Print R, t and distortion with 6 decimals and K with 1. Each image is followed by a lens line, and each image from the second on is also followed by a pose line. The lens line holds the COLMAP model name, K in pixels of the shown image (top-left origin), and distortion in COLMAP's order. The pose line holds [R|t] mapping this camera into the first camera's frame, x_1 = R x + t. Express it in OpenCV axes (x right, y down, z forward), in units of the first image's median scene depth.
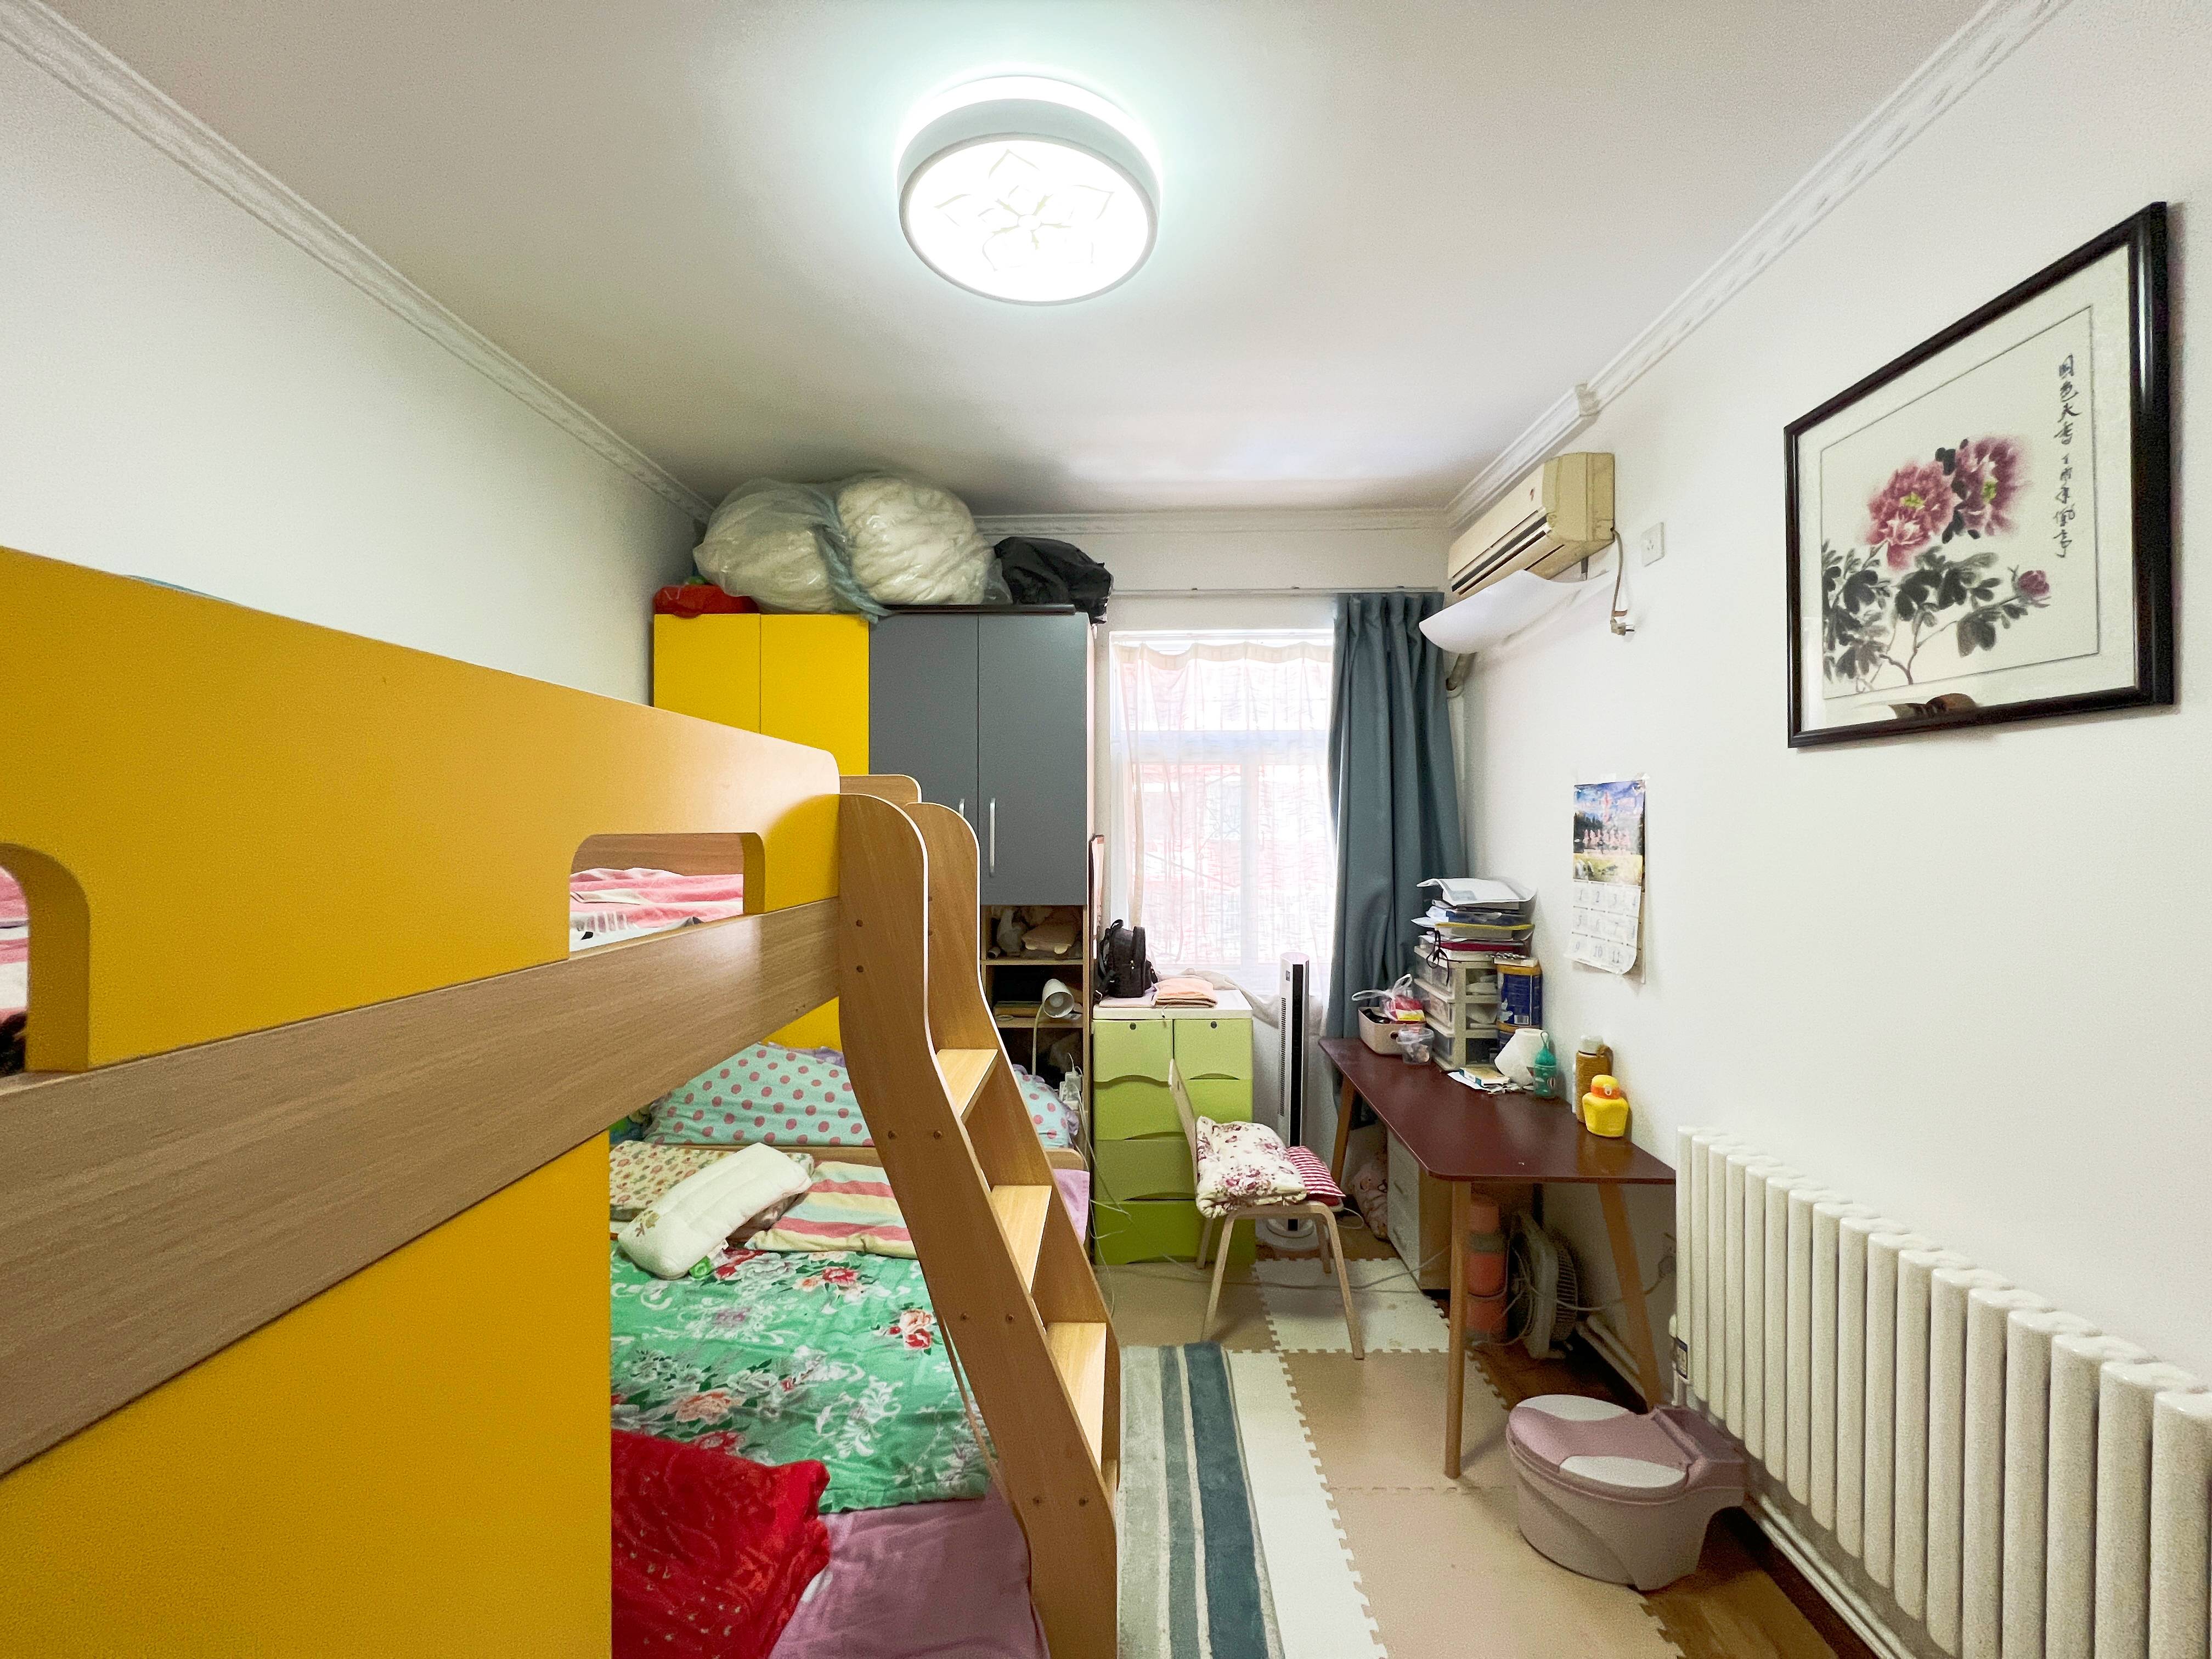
lens RADIAL K [[879.1, 0, 1105.9], [0, 879.1, 823.9], [0, 0, 1]] dist [0.000817, -0.000208]
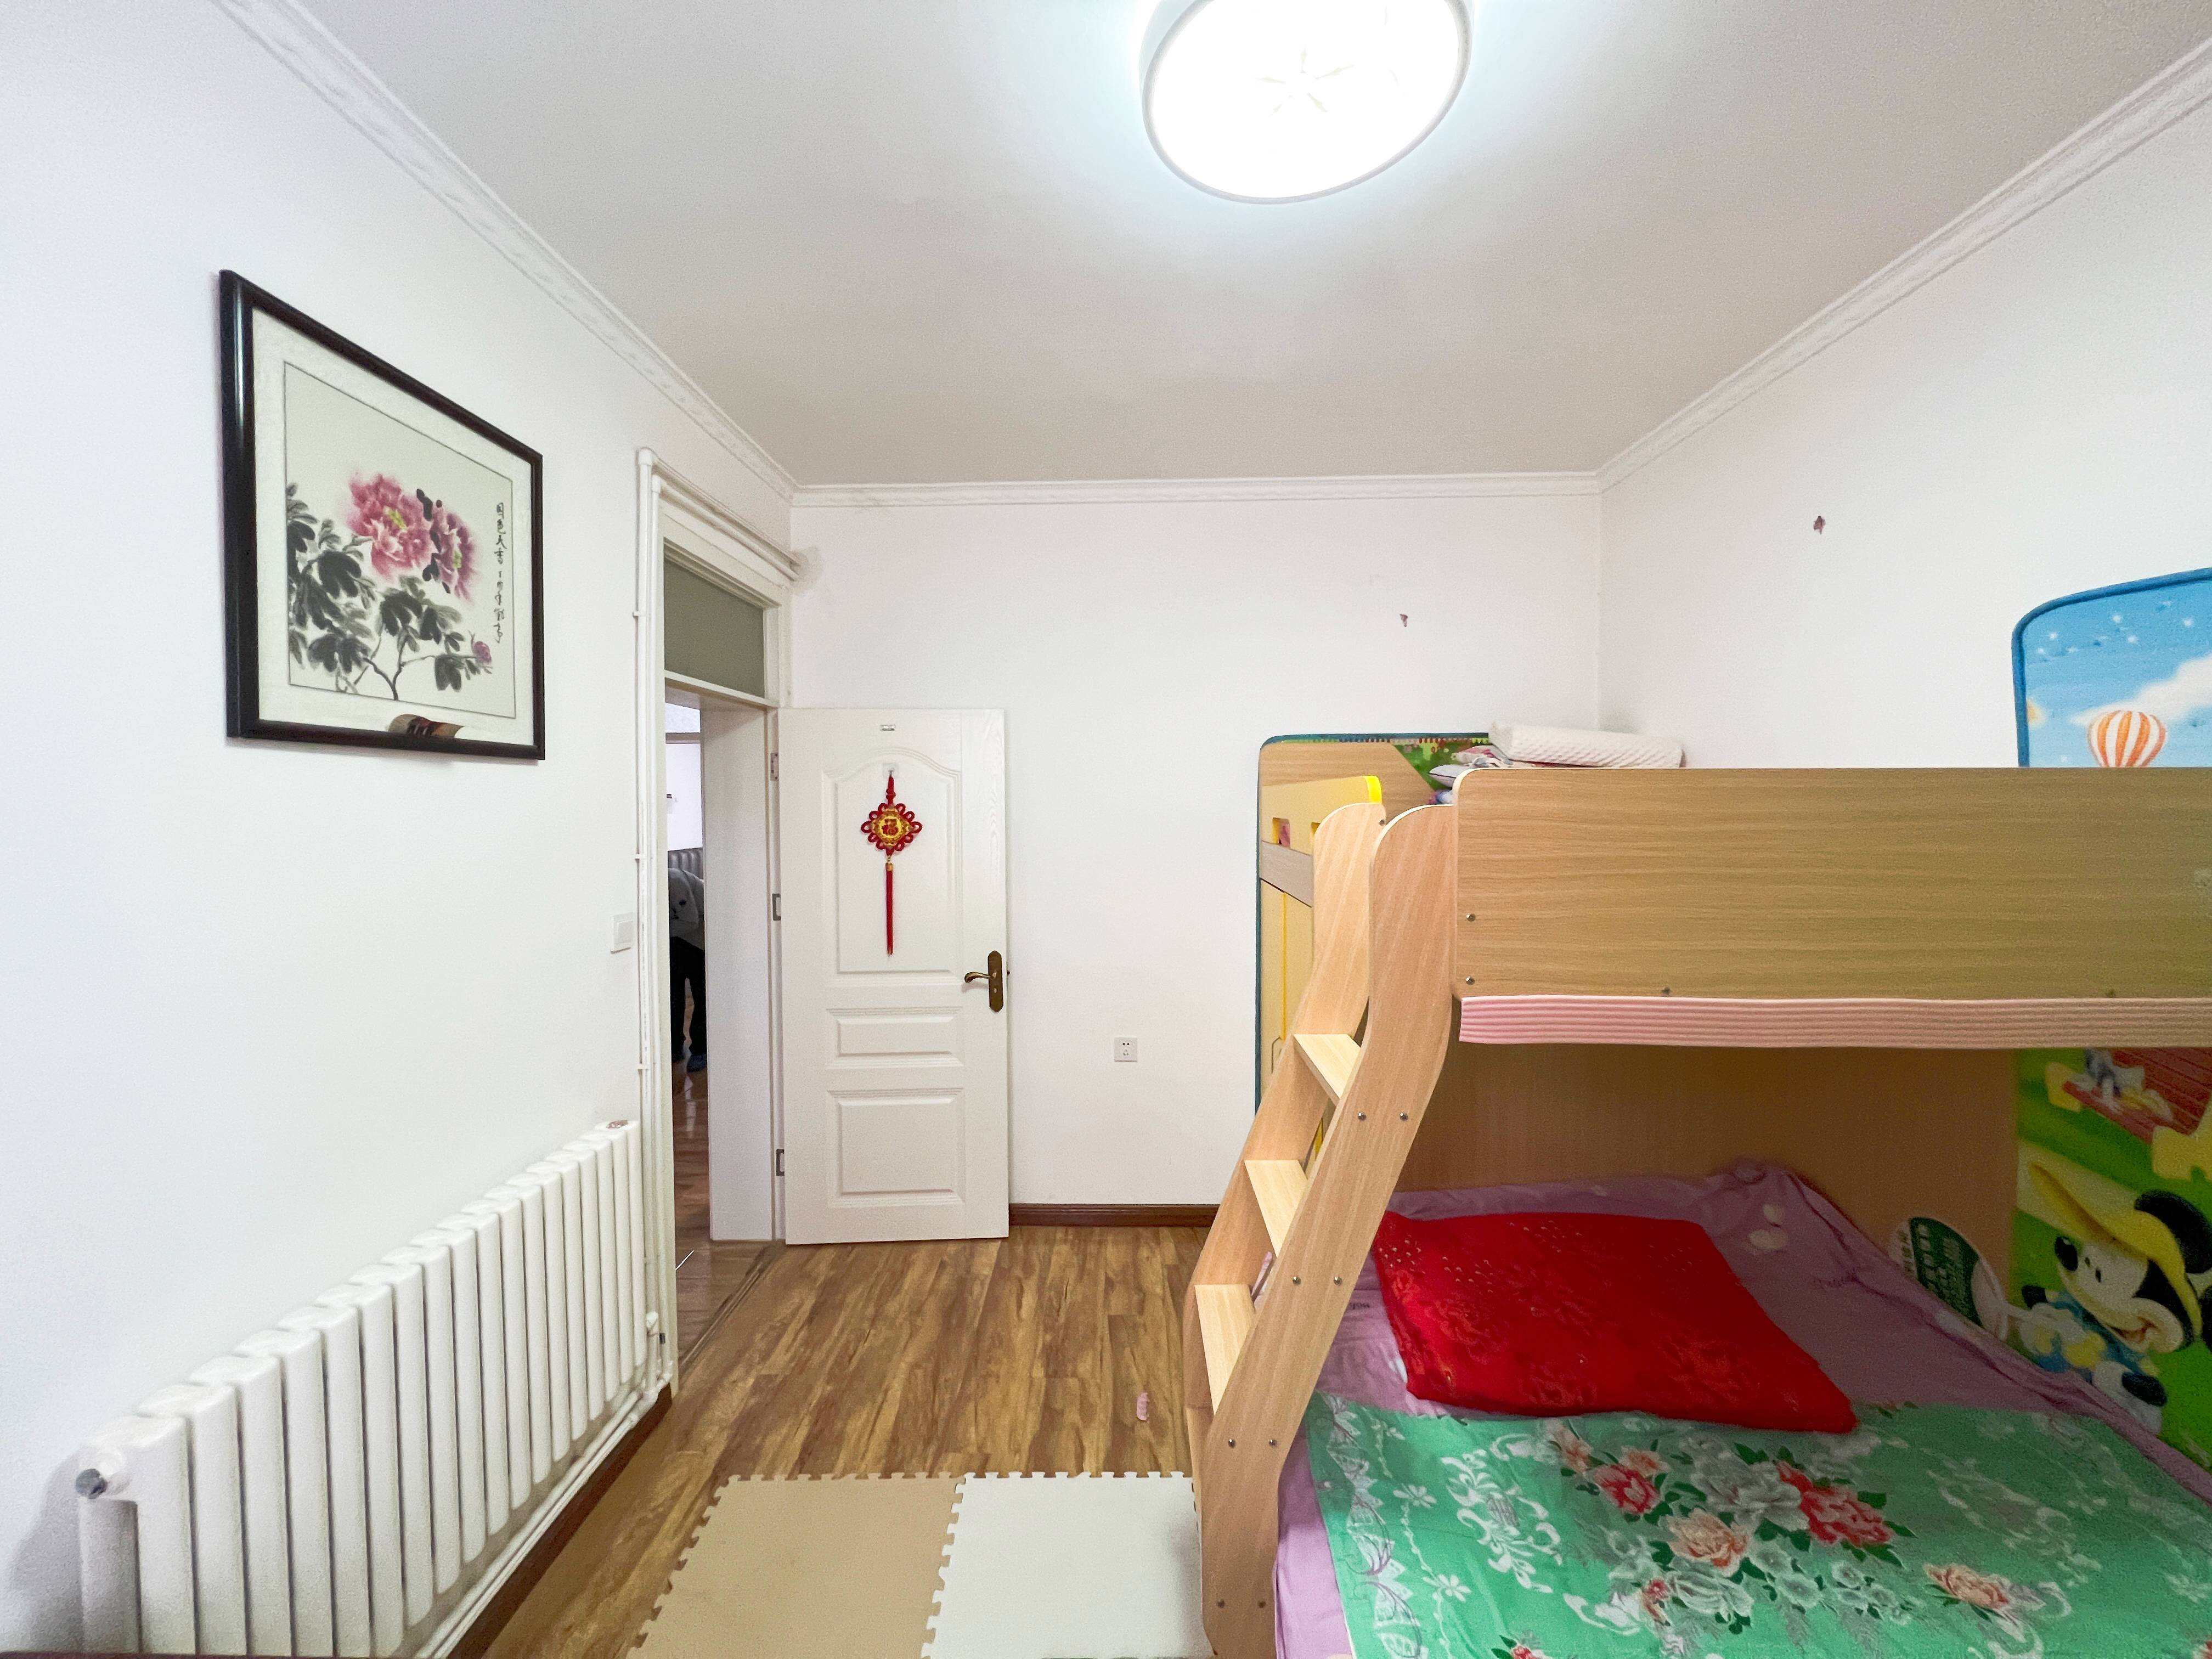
lens RADIAL K [[879.1, 0, 1106.4], [0, 879.1, 826.5], [0, 0, 1]] dist [0.000817, -0.000208]
pose [[-0.999925, 0.011140, -0.005049, 0.115498], [0.010991, 0.999530, 0.028635, -0.035210], [0.005366, 0.028578, -0.999577, 2.048657]]
